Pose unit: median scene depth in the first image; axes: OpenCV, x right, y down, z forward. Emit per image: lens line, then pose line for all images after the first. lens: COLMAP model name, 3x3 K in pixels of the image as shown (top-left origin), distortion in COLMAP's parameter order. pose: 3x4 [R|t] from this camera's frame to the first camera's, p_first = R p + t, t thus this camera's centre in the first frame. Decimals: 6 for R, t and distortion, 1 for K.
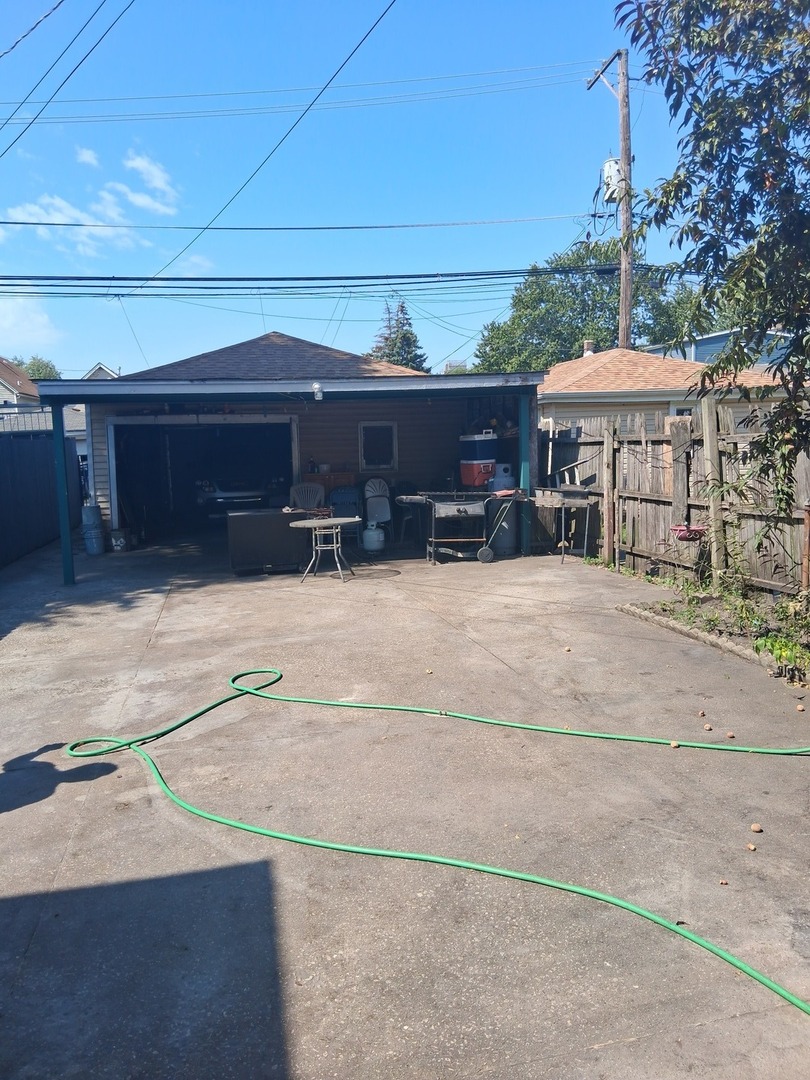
lens RADIAL K [[809.5, 0, 397.0], [0, 809.5, 538.5], [0, 0, 1]] dist [0.116107, -0.199273]
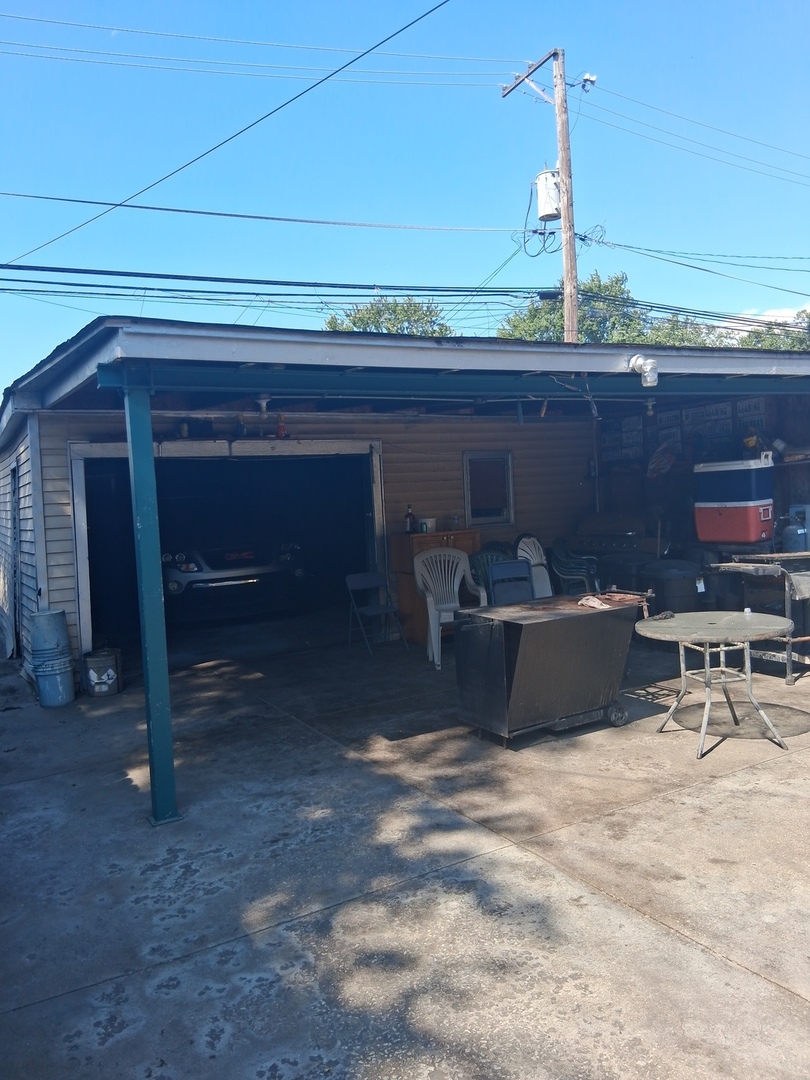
lens RADIAL K [[809.5, 0, 397.0], [0, 809.5, 538.5], [0, 0, 1]] dist [0.116107, -0.199273]
pose [[0.953721, -0.039425, 0.298096, -0.298613], [0.060919, 0.996143, -0.063157, -0.037764], [-0.294456, 0.078394, 0.952444, 0.410296]]
